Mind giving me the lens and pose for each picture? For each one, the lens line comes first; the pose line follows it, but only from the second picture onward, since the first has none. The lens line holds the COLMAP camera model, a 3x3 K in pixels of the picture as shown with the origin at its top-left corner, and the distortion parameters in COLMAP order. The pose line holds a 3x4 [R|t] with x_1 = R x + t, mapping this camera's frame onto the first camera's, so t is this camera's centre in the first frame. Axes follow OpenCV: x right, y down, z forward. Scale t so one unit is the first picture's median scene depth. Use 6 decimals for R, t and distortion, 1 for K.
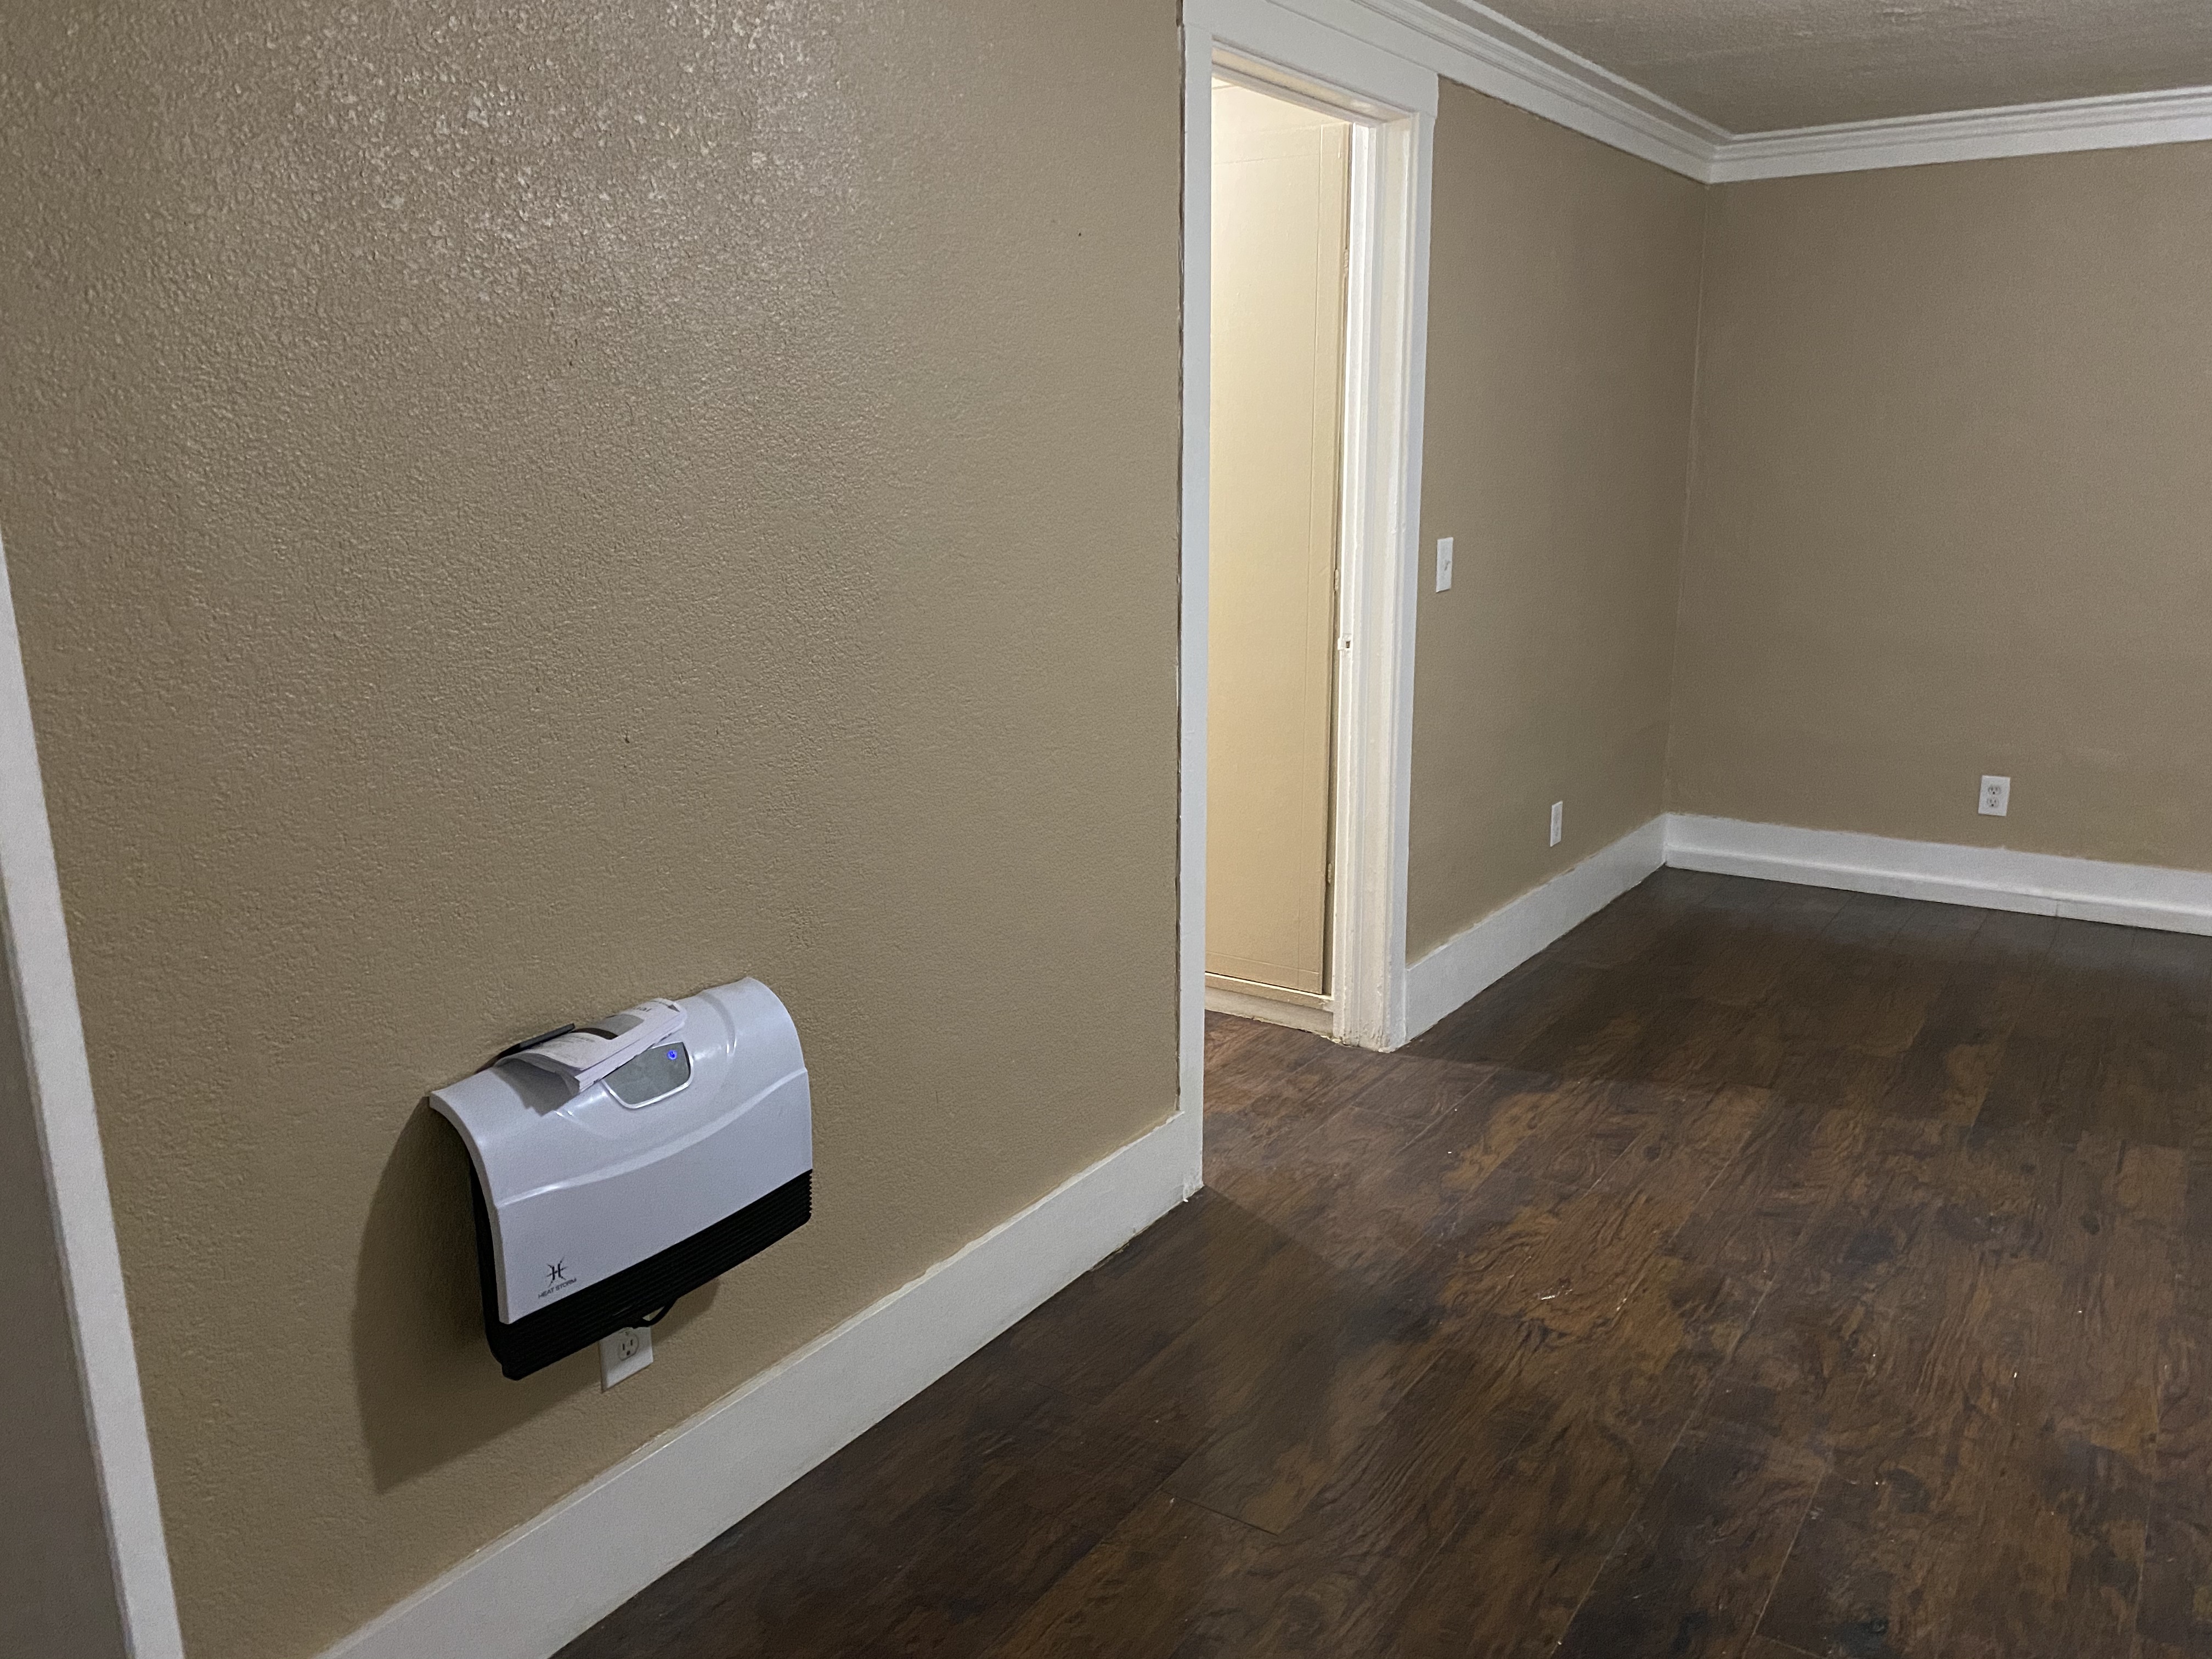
lens RADIAL K [[1668.9, 0, 1097.8], [0, 1668.9, 833.6], [0, 0, 1]] dist [0.026621, -0.026914]
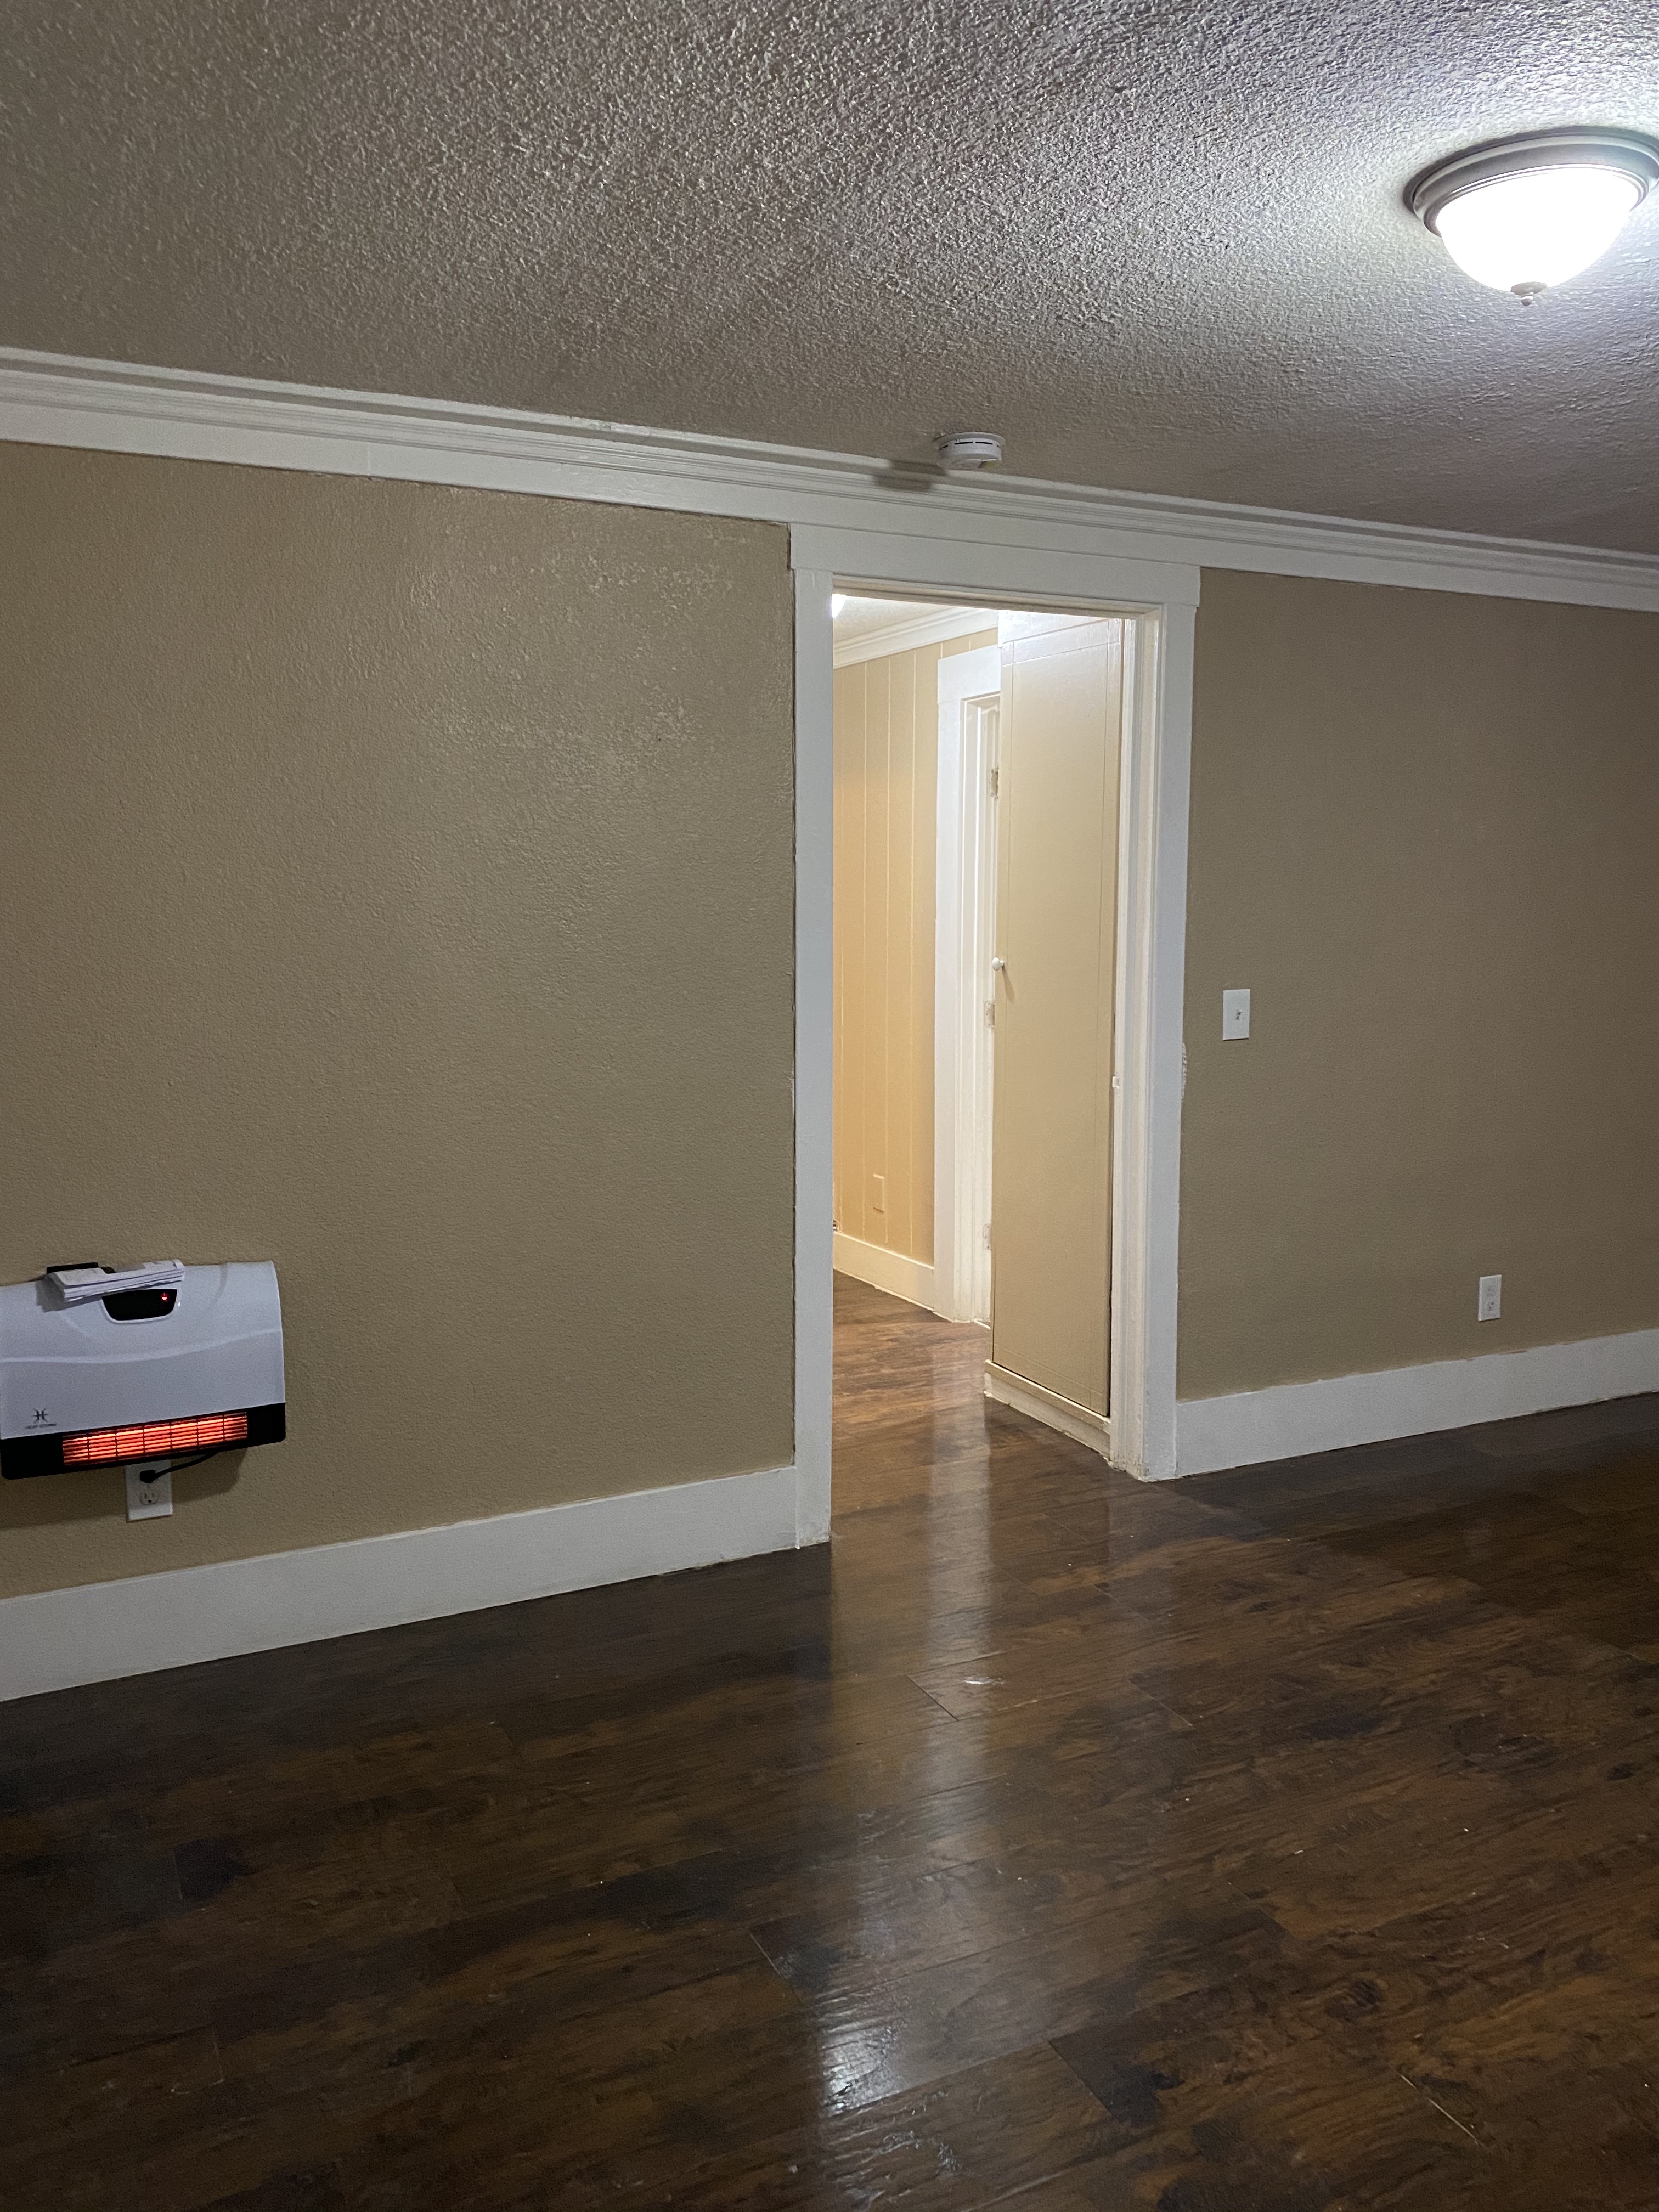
lens RADIAL K [[1693.6, 0, 824.8], [0, 1693.6, 1078.7], [0, 0, 1]] dist [0.051355, -0.066246]
pose [[0.870451, 0.068219, -0.487504, 0.561081], [-0.123721, 0.988879, -0.082529, -0.003160], [0.476453, 0.132152, 0.869211, -0.036788]]
